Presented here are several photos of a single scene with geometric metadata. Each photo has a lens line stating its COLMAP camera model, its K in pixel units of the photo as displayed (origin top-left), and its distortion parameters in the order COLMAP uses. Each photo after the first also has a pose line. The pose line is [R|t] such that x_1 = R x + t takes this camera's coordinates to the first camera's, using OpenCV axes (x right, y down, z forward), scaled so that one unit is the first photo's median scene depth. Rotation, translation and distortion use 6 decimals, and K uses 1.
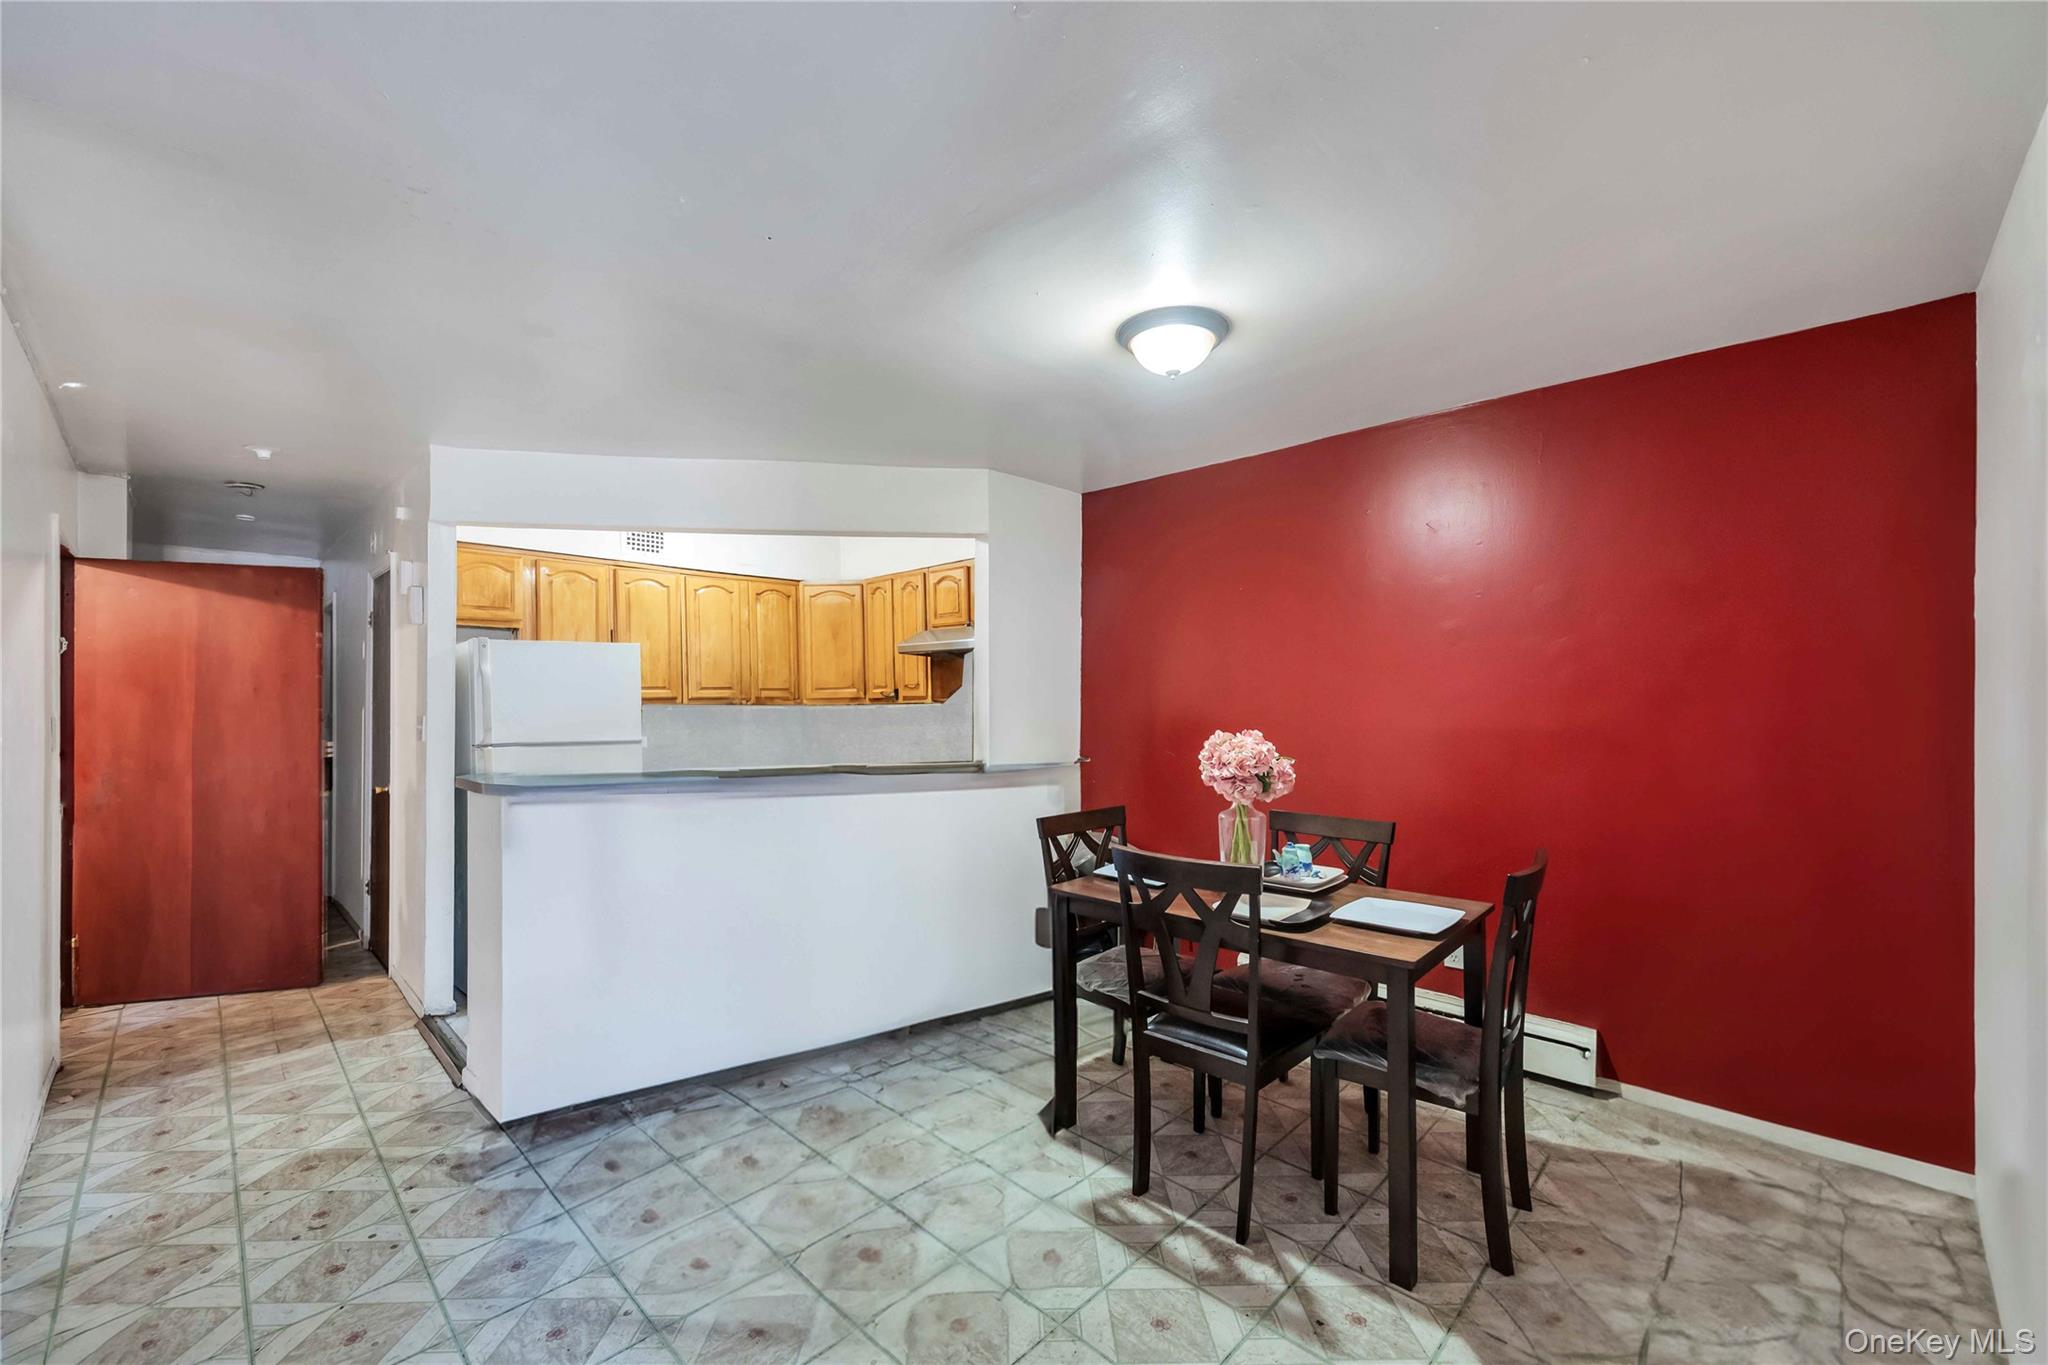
lens RADIAL K [[812.4, 0, 1016.9], [0, 812.4, 700.0], [0, 0, 1]] dist [0.000884, 0.000044]
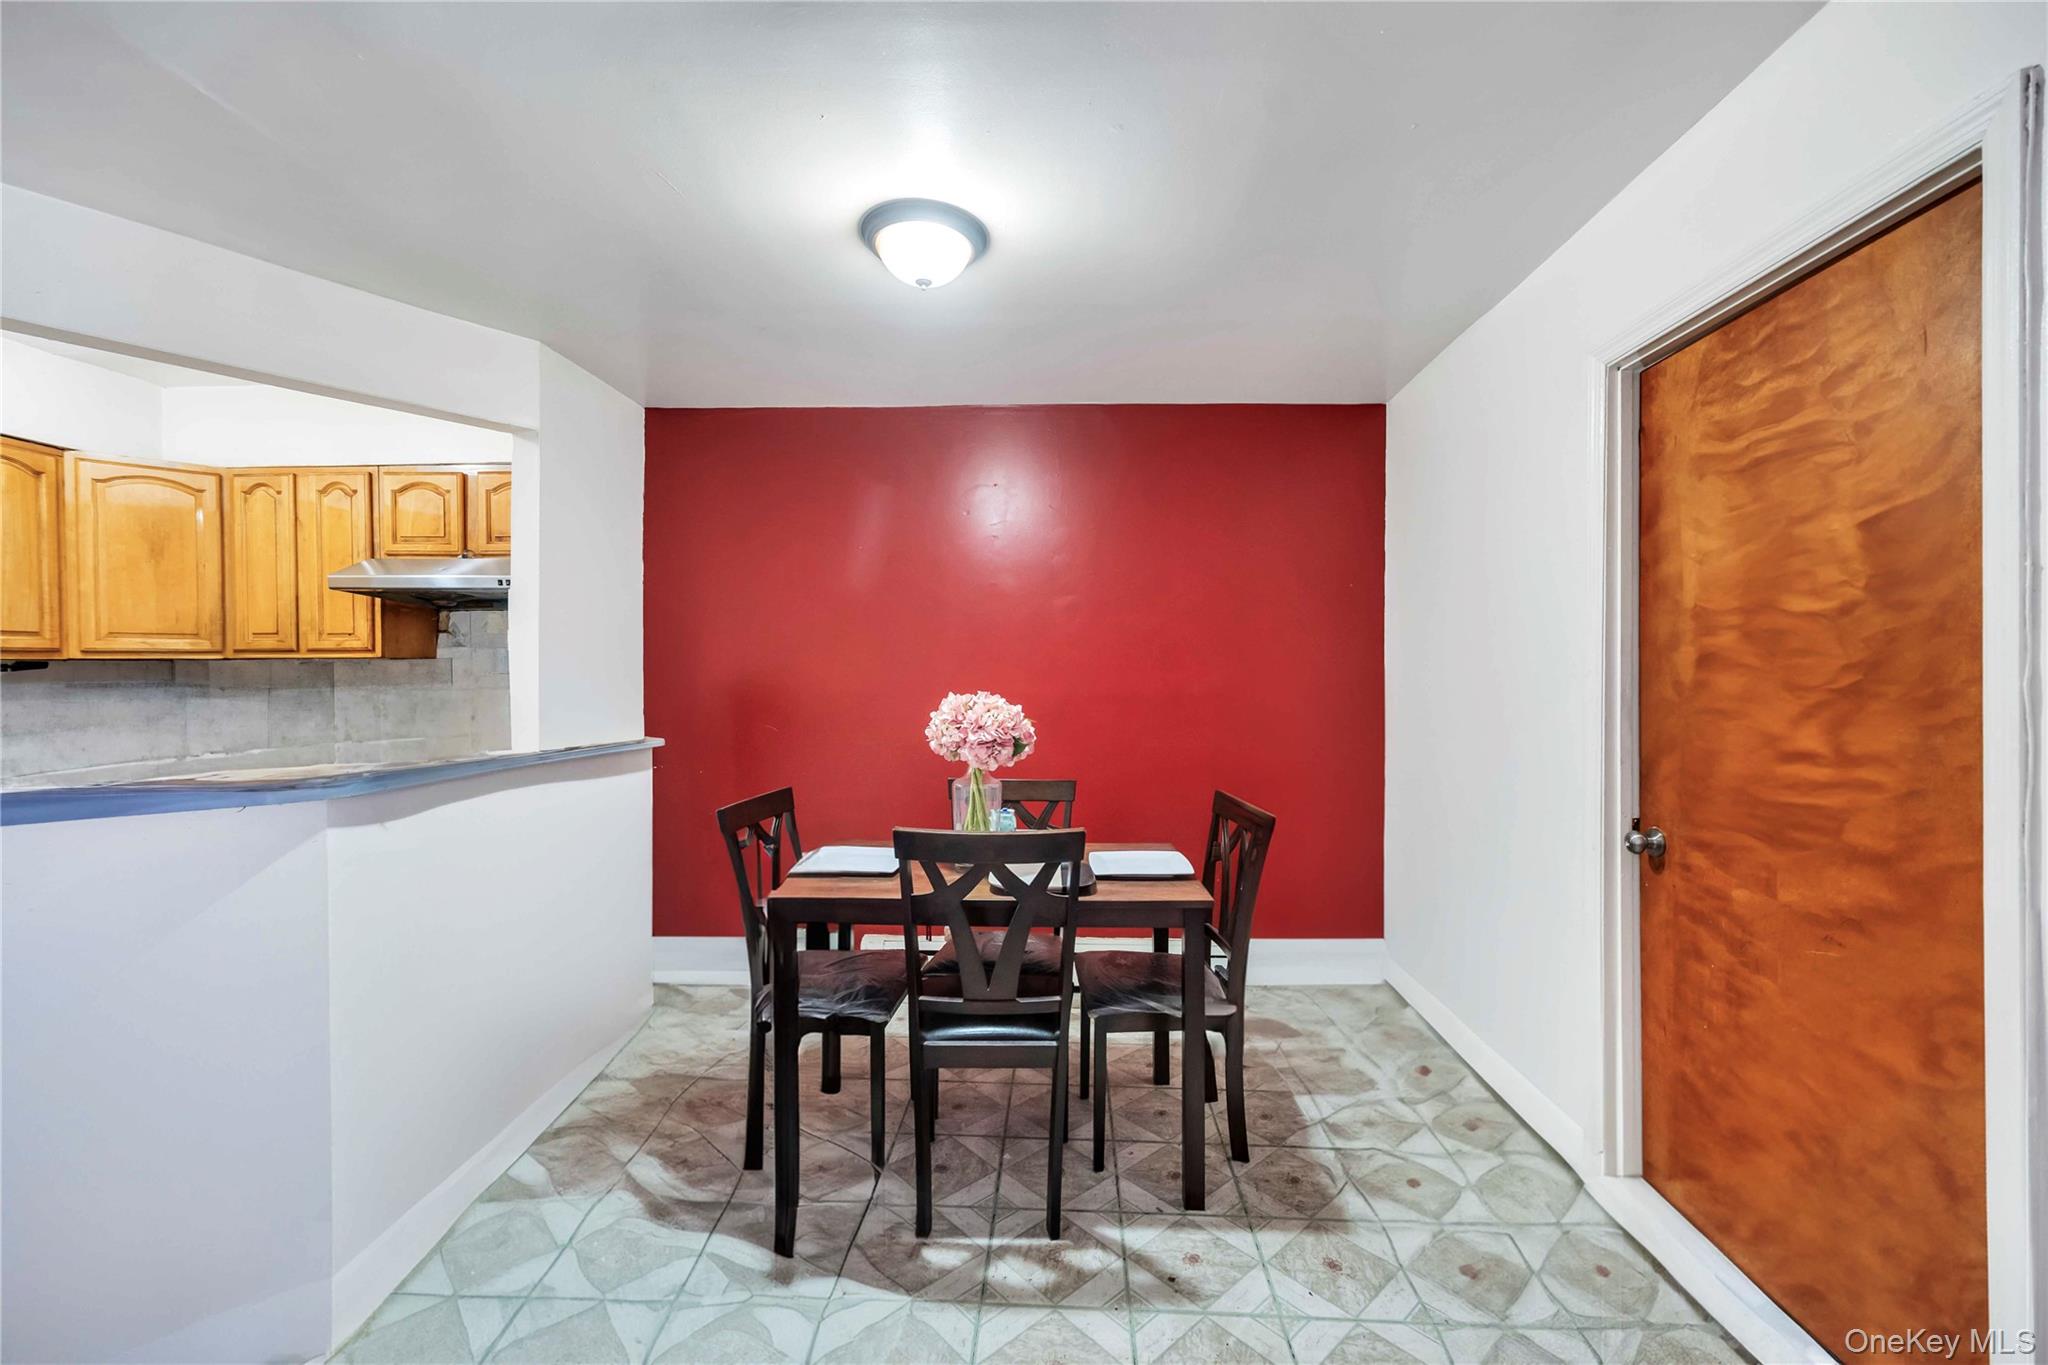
lens RADIAL K [[812.4, 0, 1019.6], [0, 812.4, 681.7], [0, 0, 1]] dist [0.000884, 0.000044]
pose [[0.748269, 0.006325, 0.663365, -0.356956], [-0.007146, 0.999973, -0.001474, 0.030741], [-0.663356, -0.003638, 0.748295, 0.315806]]
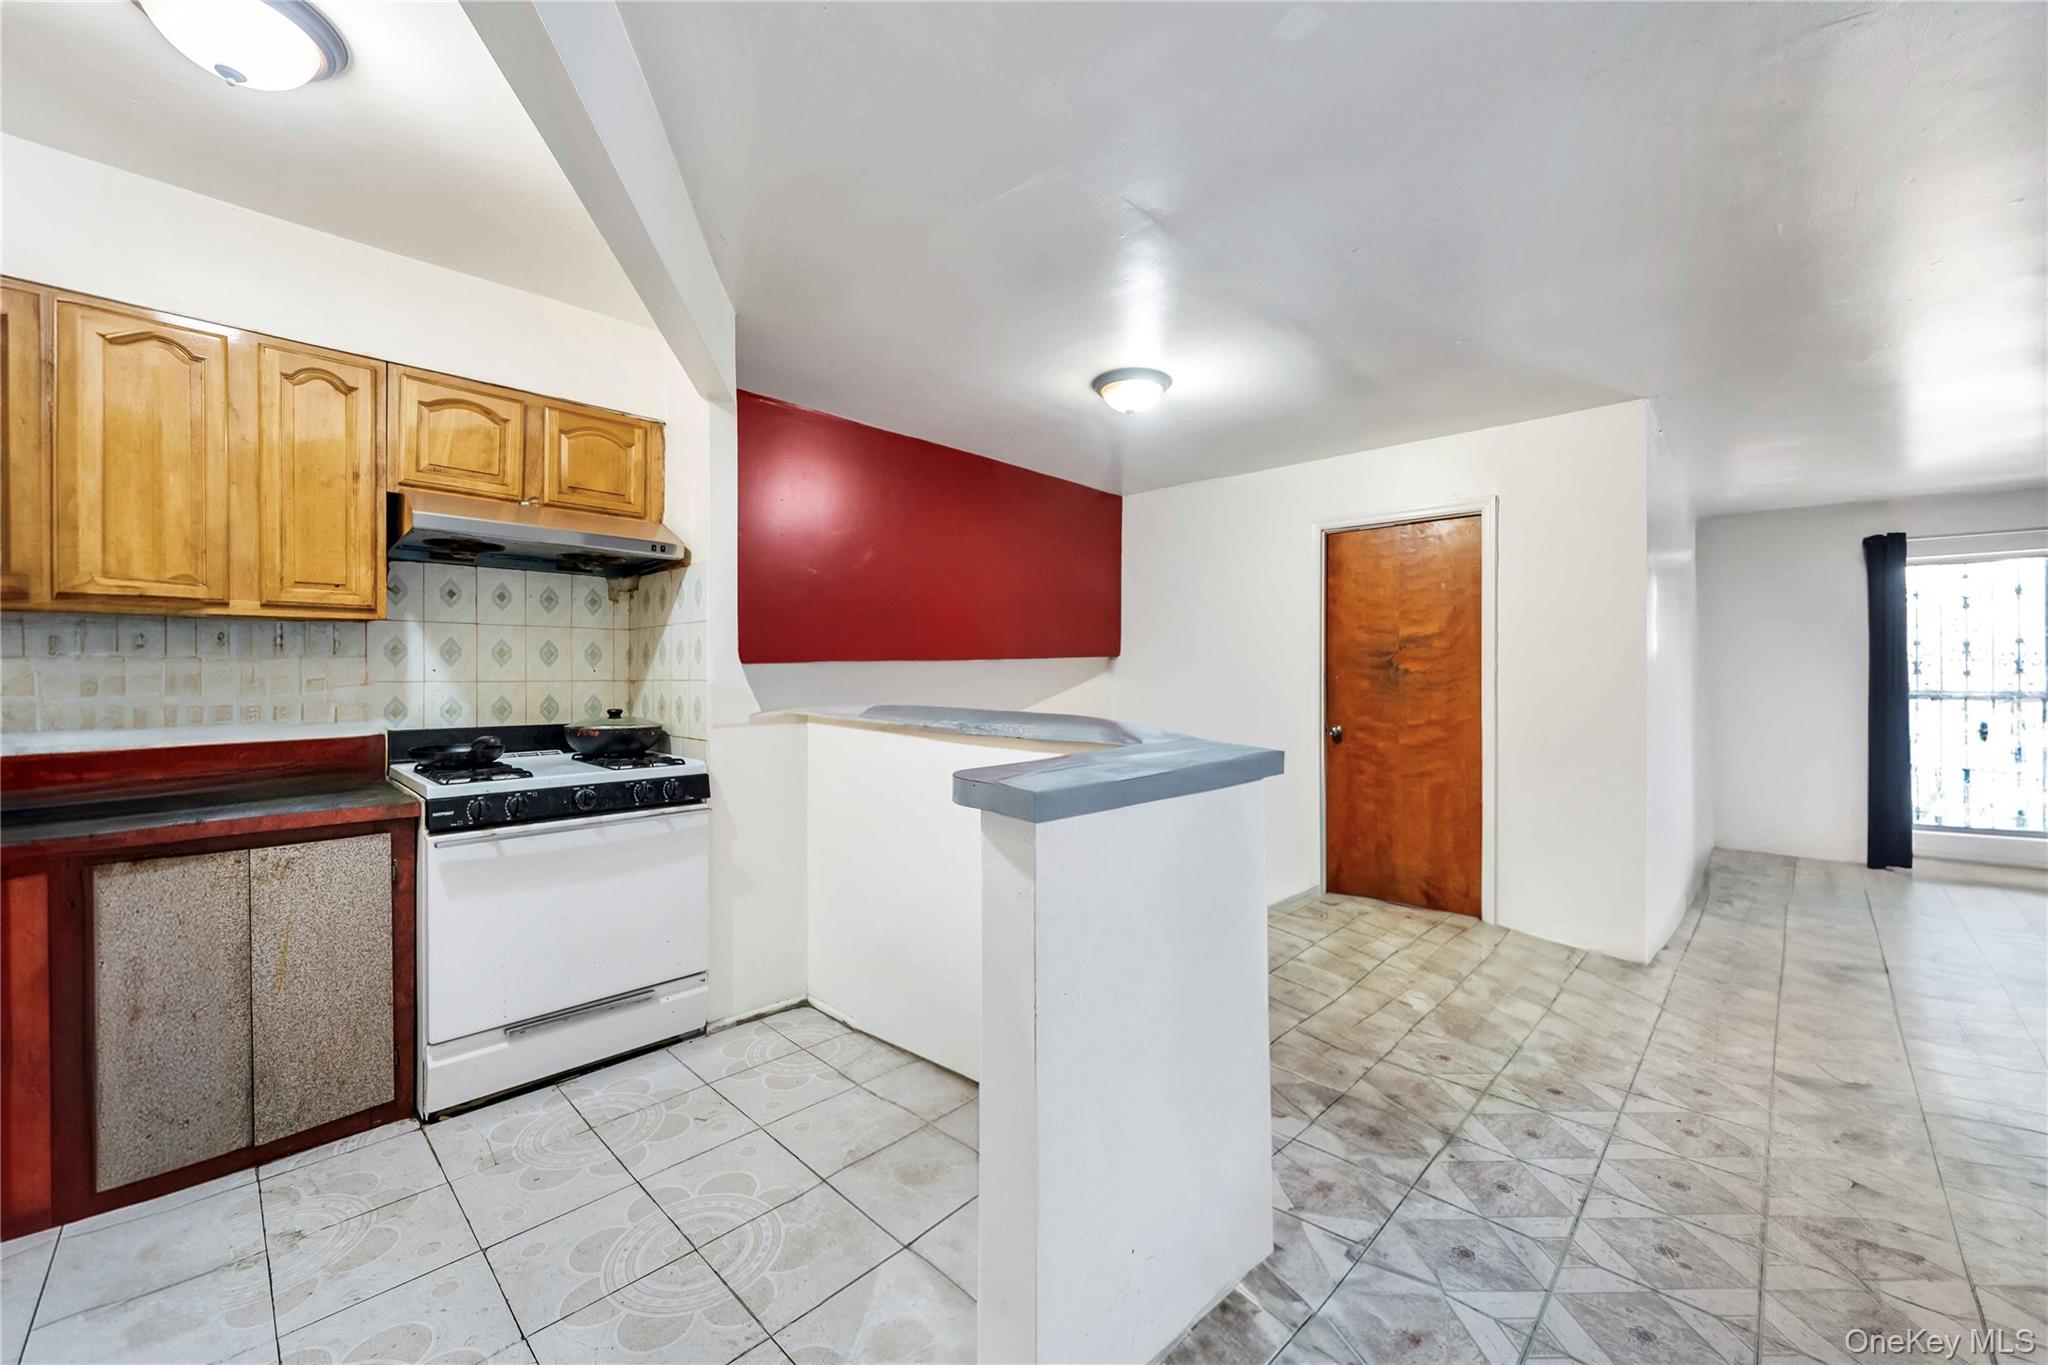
lens RADIAL K [[812.4, 0, 1010.3], [0, 812.4, 671.1], [0, 0, 1]] dist [0.000884, 0.000044]
pose [[-0.007002, -0.002312, 0.999973, -1.397511], [-0.013531, 0.999906, 0.002217, 0.047768], [-0.999884, -0.013515, -0.007033, 1.403432]]
